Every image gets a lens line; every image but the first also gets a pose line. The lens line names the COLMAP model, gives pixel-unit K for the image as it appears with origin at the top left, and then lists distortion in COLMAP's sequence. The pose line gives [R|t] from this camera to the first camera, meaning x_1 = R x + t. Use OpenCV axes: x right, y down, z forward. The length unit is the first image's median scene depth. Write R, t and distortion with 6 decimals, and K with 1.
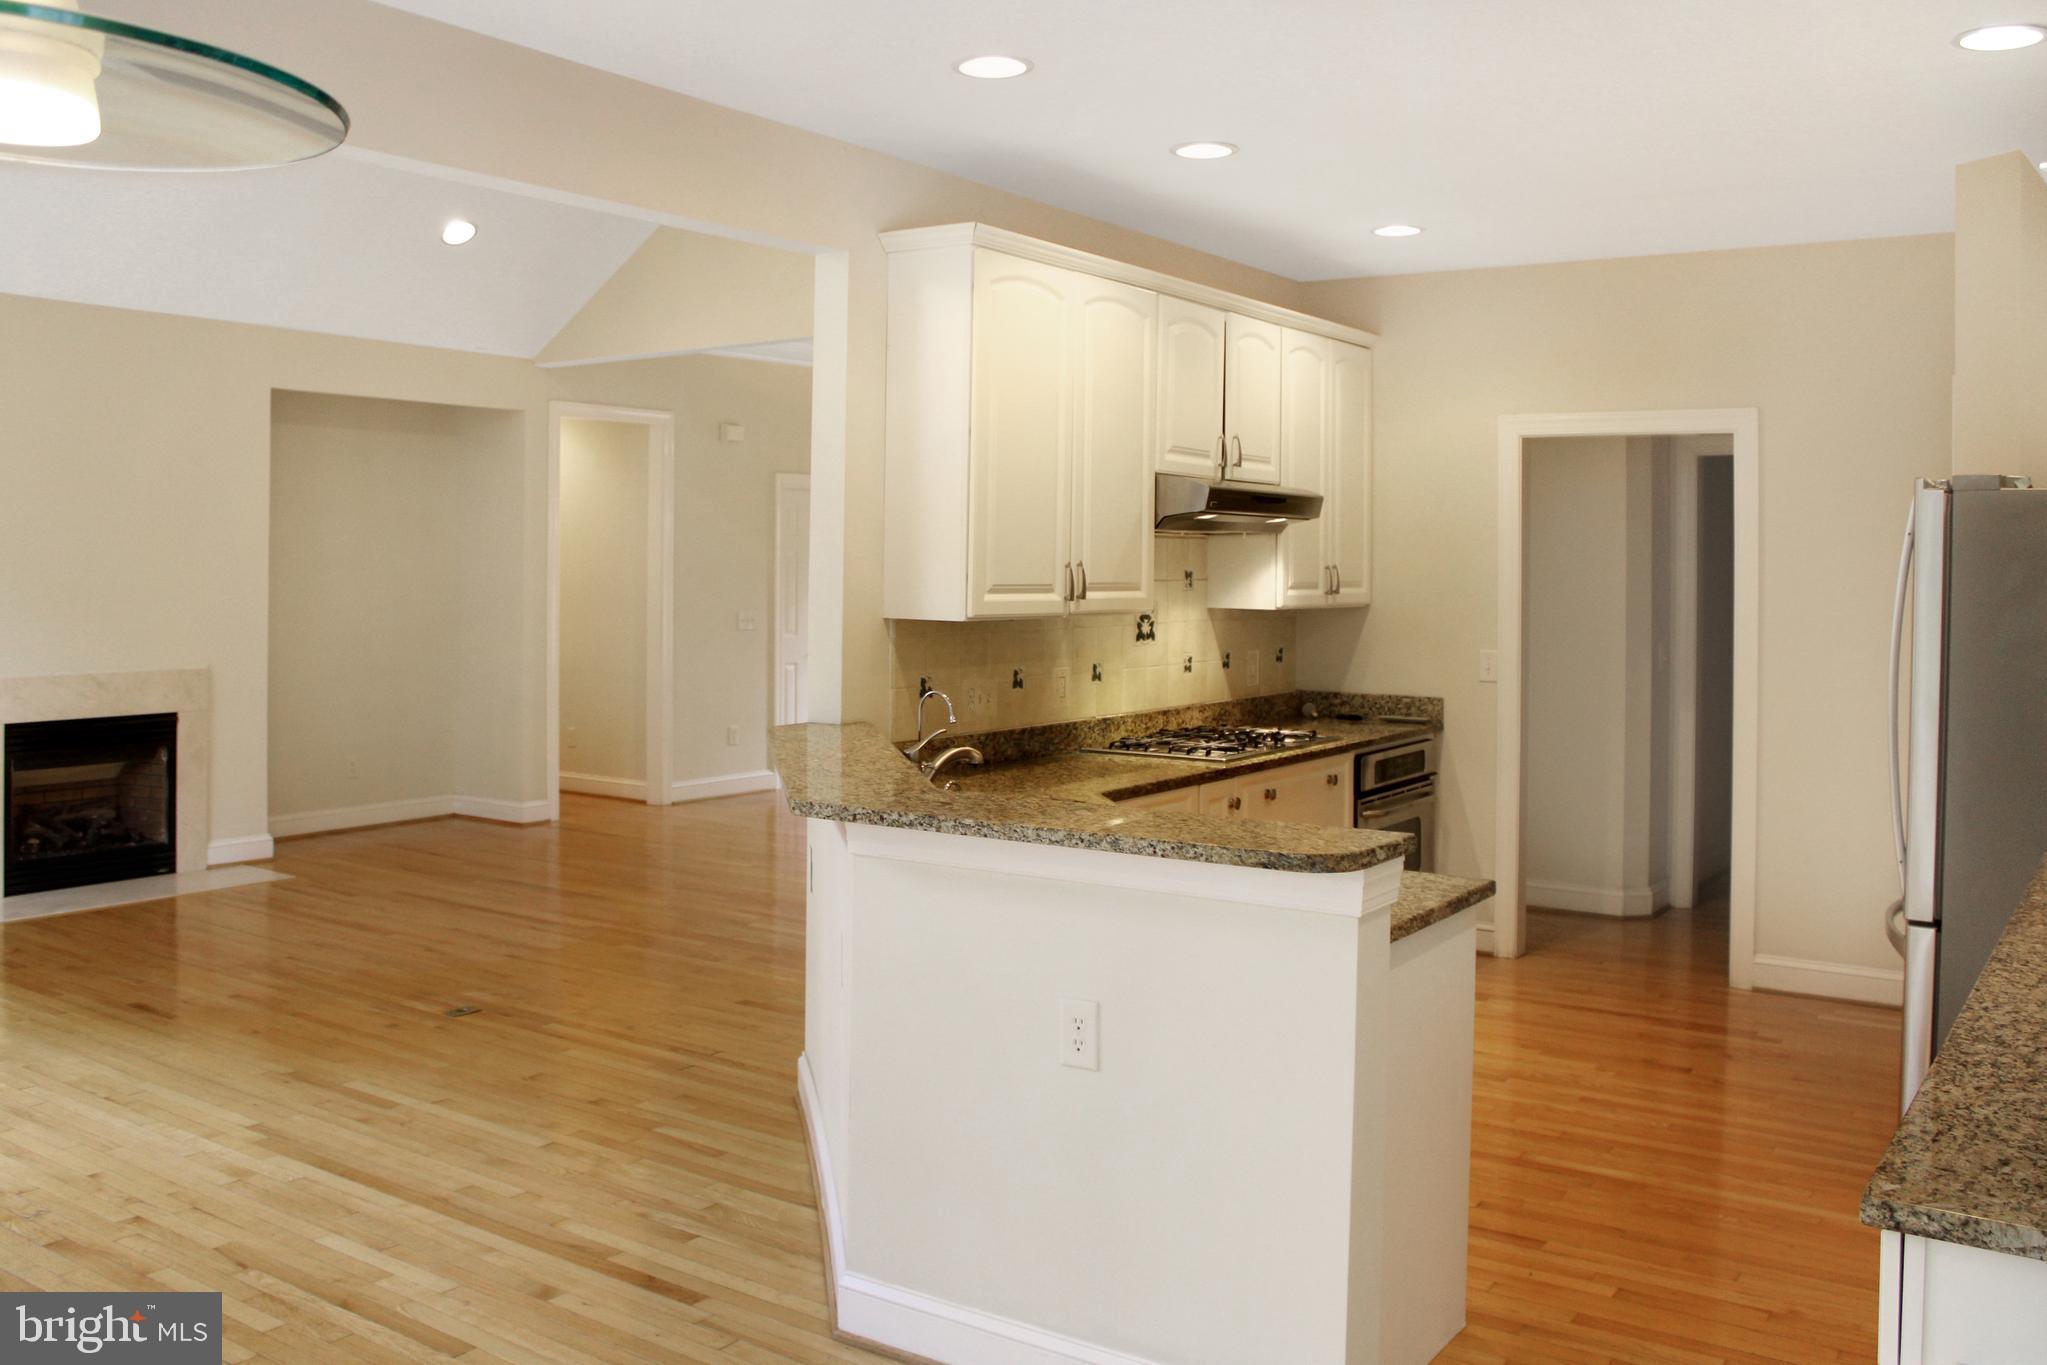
lens RADIAL K [[1651.5, 0, 1019.8], [0, 1651.5, 603.8], [0, 0, 1]] dist [-0.119865, -0.001905]
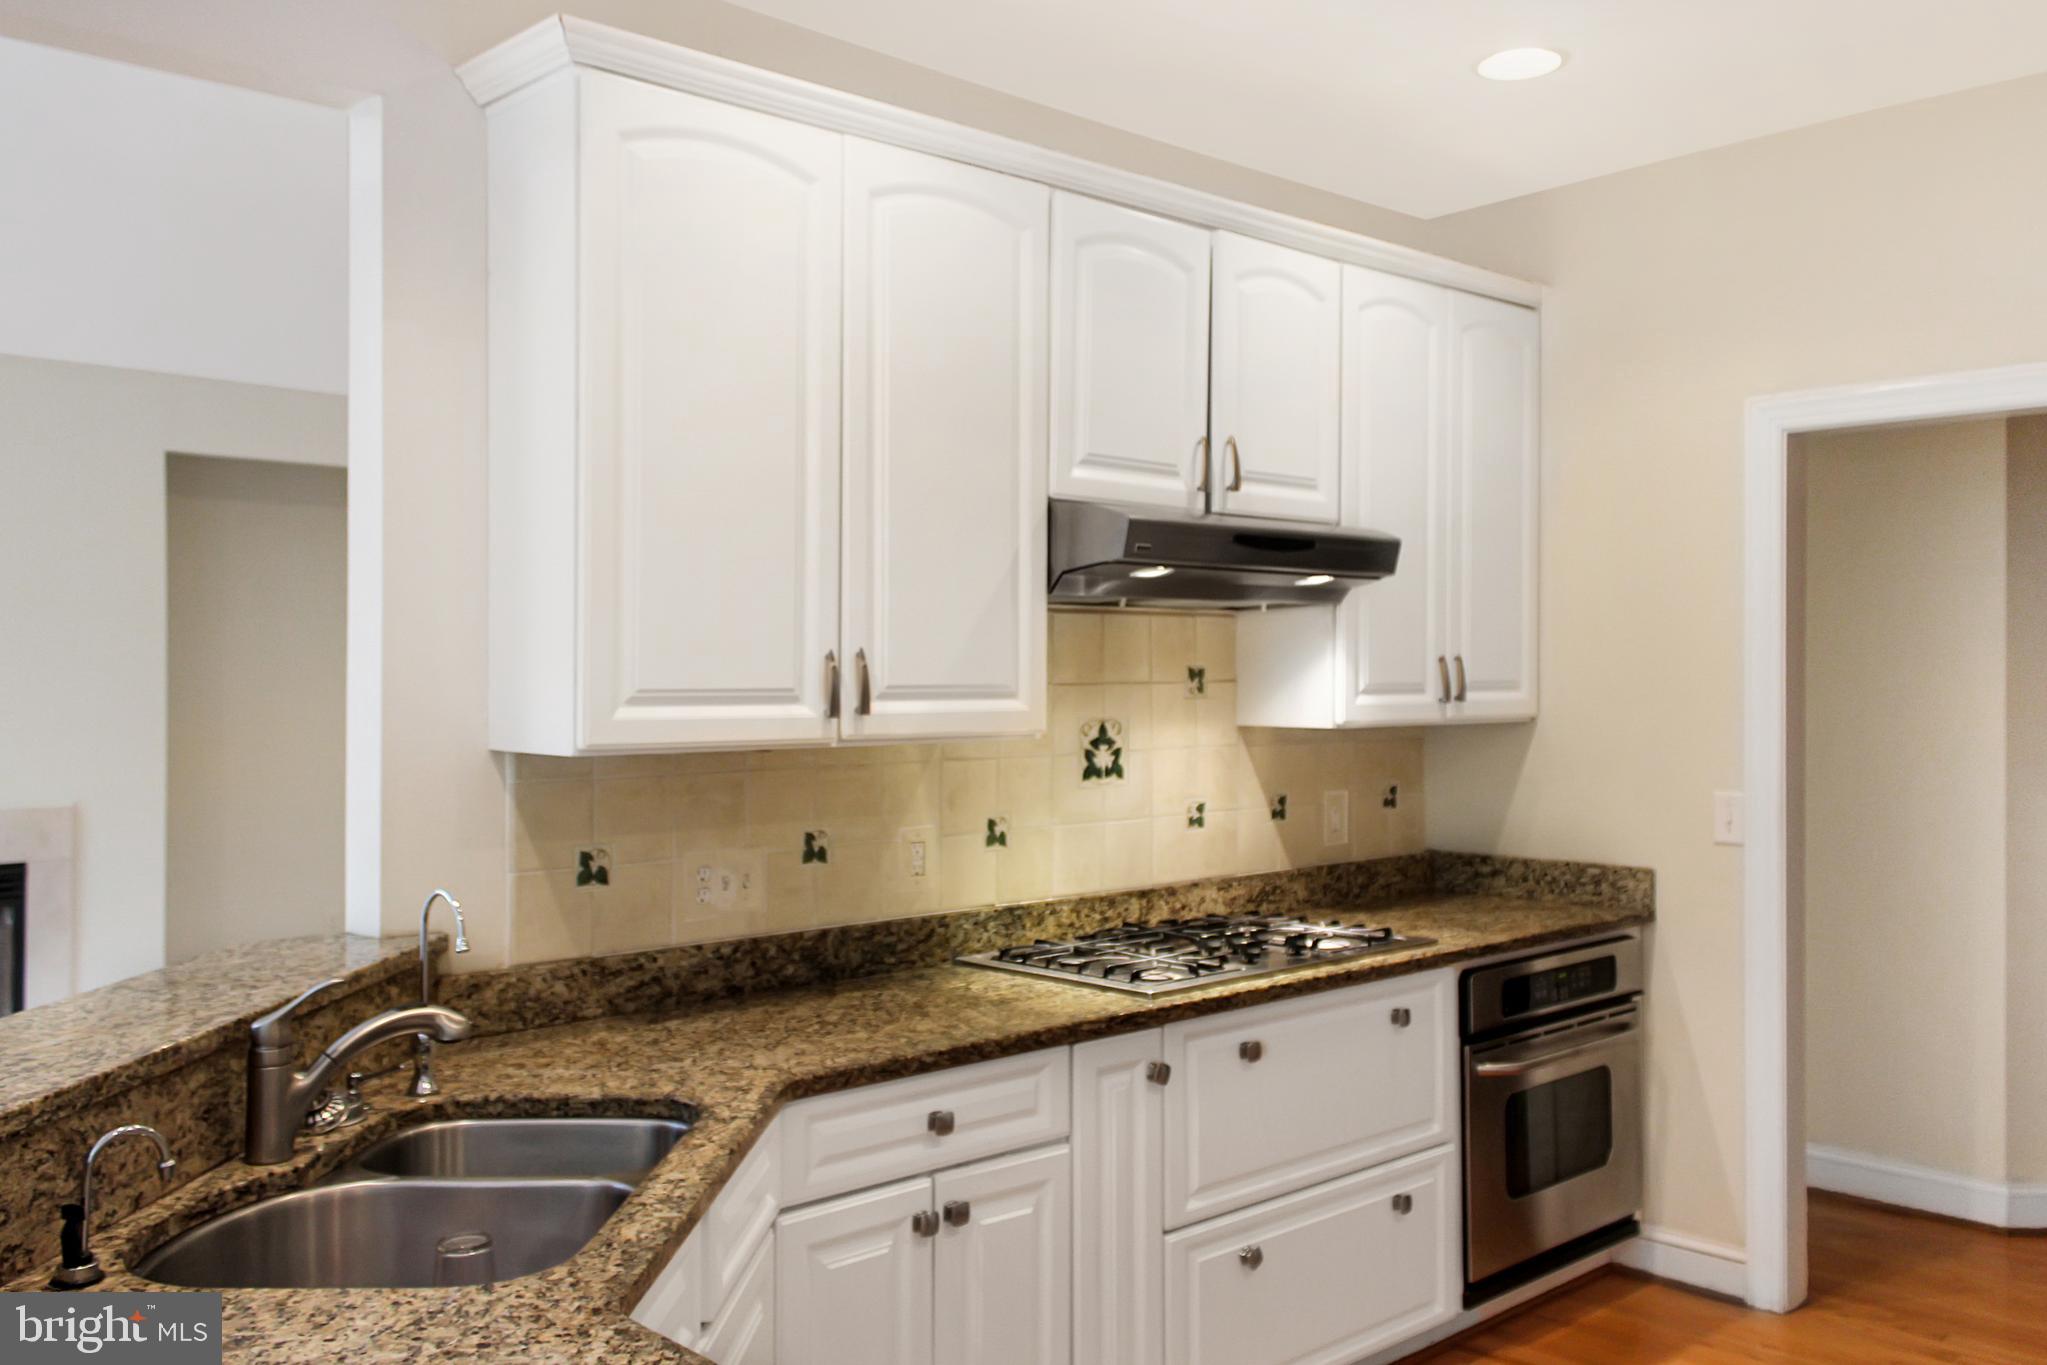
lens RADIAL K [[1712.1, 0, 1037.2], [0, 1712.1, 728.4], [0, 0, 1]] dist [0.034511, -0.015304]
pose [[0.979555, -0.004970, -0.201115, 0.181048], [0.006499, 0.999955, 0.006945, -0.001395], [0.201072, -0.008110, 0.979543, 0.359984]]
